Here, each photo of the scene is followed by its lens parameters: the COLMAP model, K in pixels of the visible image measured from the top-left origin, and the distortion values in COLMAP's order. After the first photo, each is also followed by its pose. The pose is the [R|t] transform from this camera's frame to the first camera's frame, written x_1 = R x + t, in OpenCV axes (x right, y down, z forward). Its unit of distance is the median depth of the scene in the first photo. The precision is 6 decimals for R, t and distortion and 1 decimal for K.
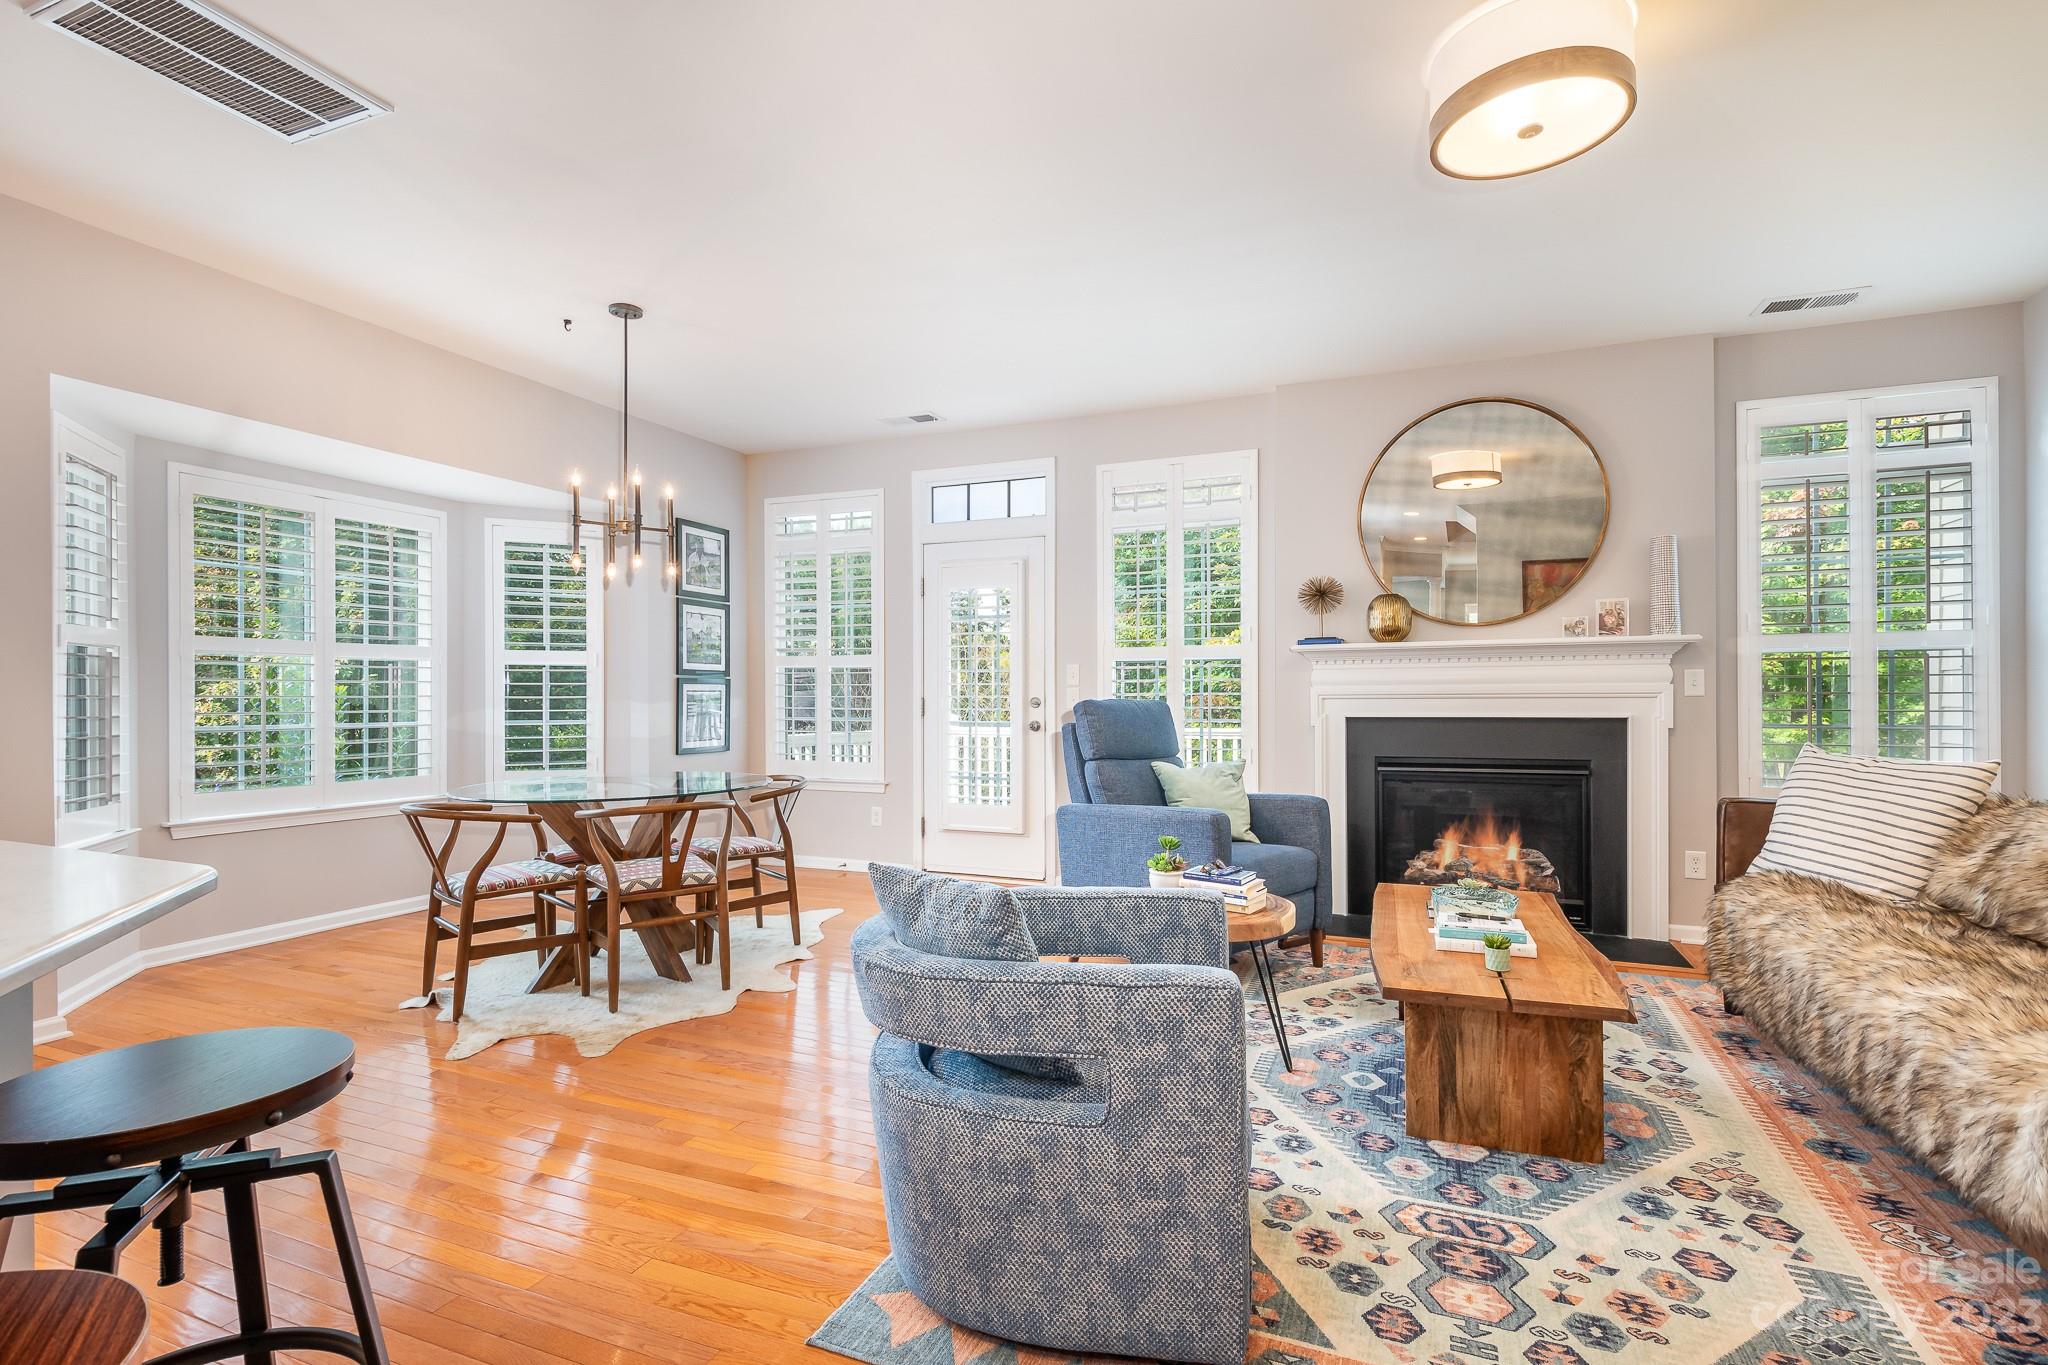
lens RADIAL K [[955.8, 0, 1038.7], [0, 955.8, 698.4], [0, 0, 1]] dist [0.013429, -0.001219]
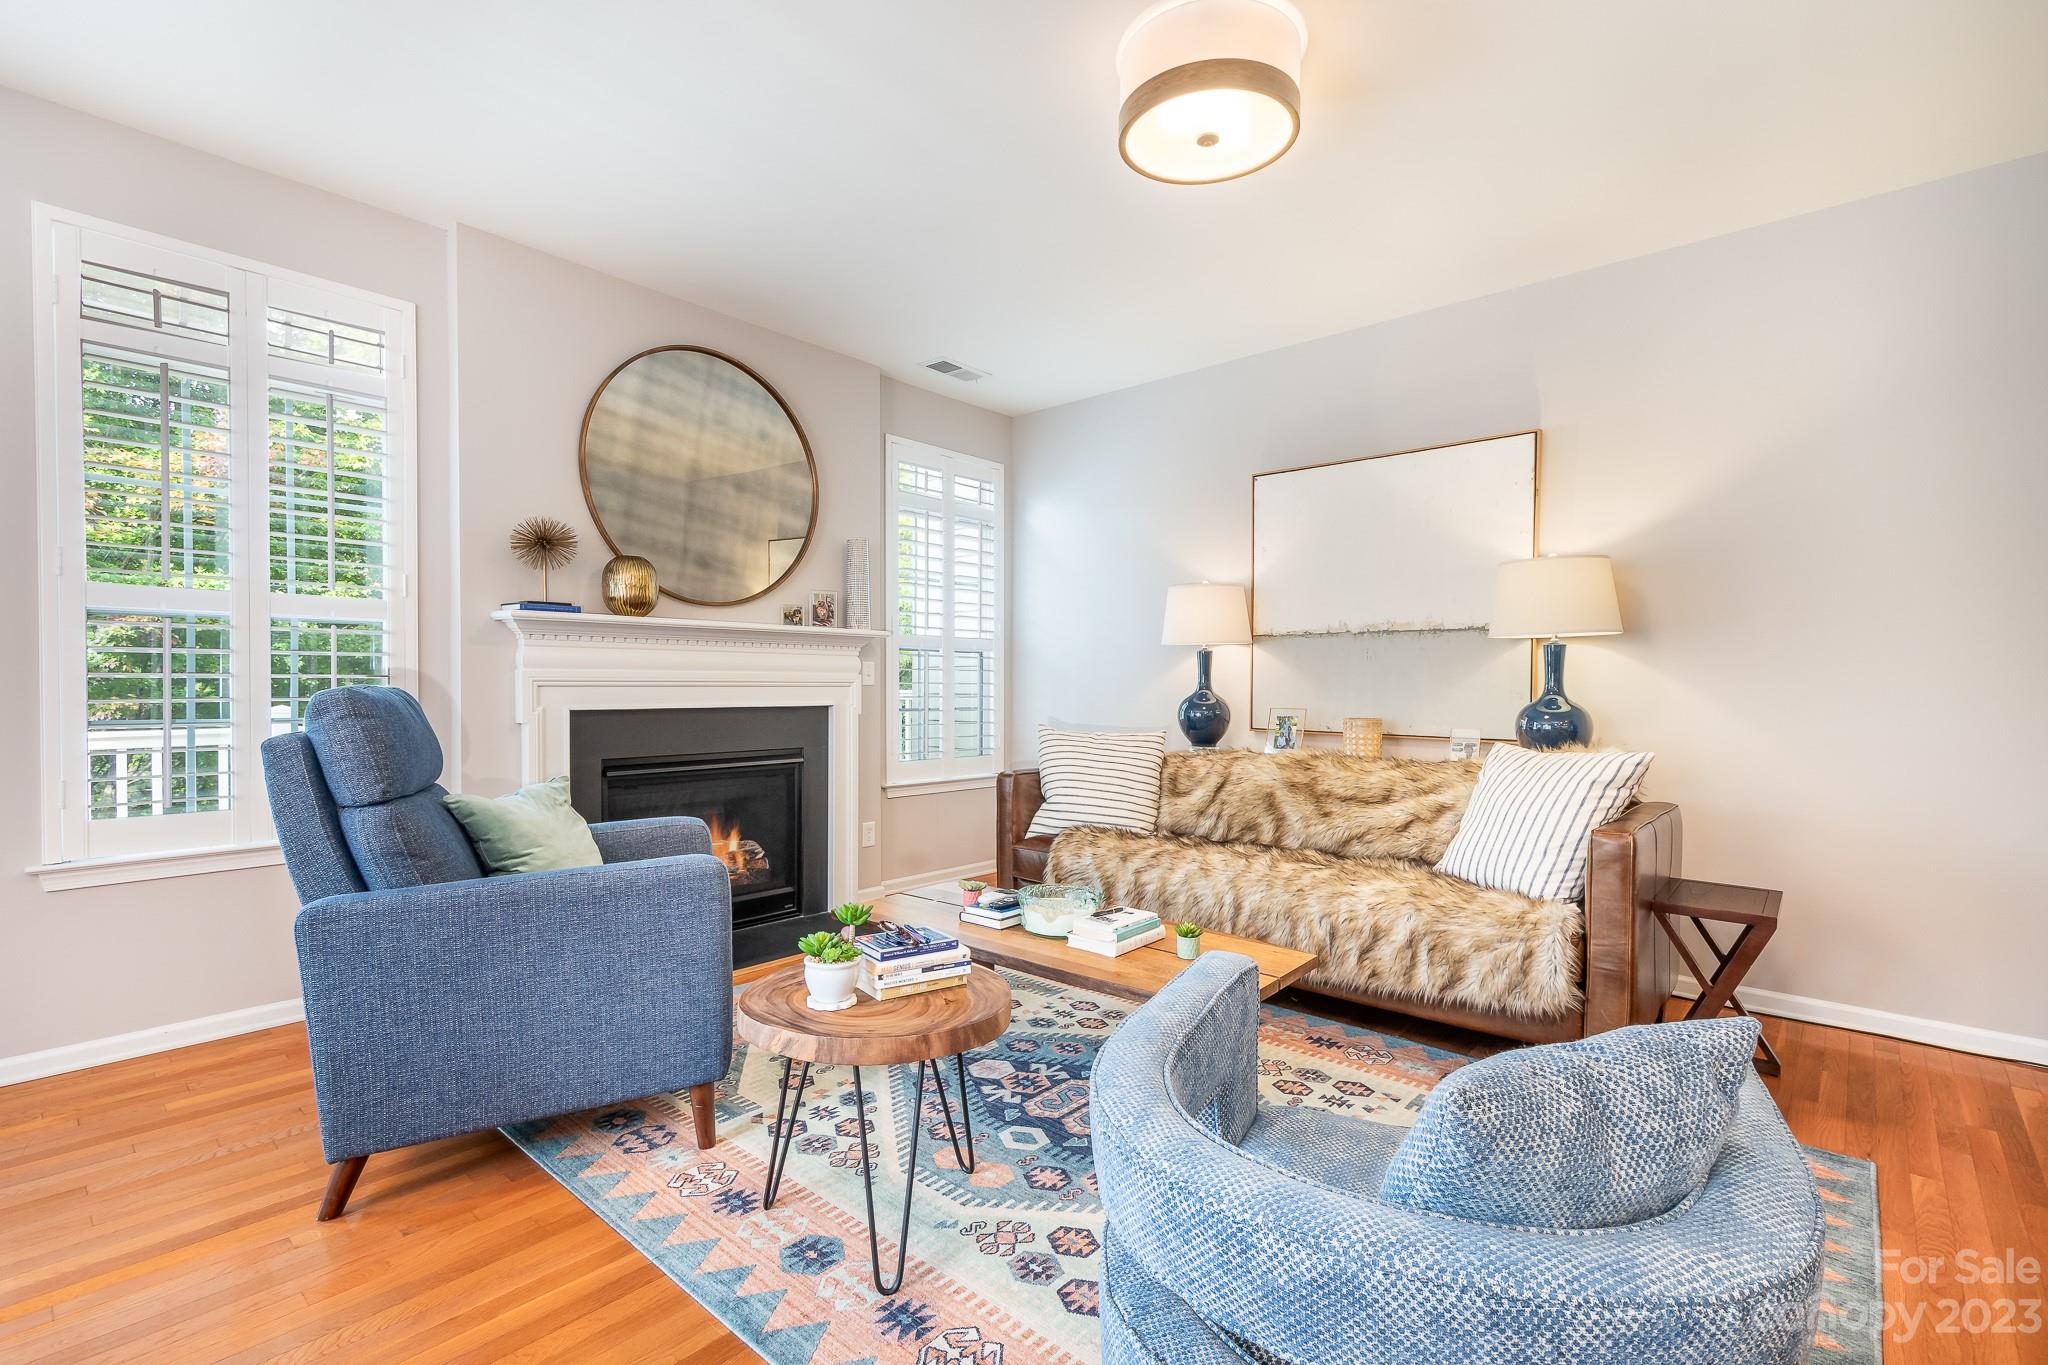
lens RADIAL K [[923.1, 0, 1025.0], [0, 923.1, 695.3], [0, 0, 1]] dist [0.026385, 0.000276]
pose [[0.340394, -0.006890, 0.940258, -0.324051], [-0.005984, 0.999937, 0.009494, -0.002200], [-0.940264, -0.008858, 0.340331, 0.538521]]
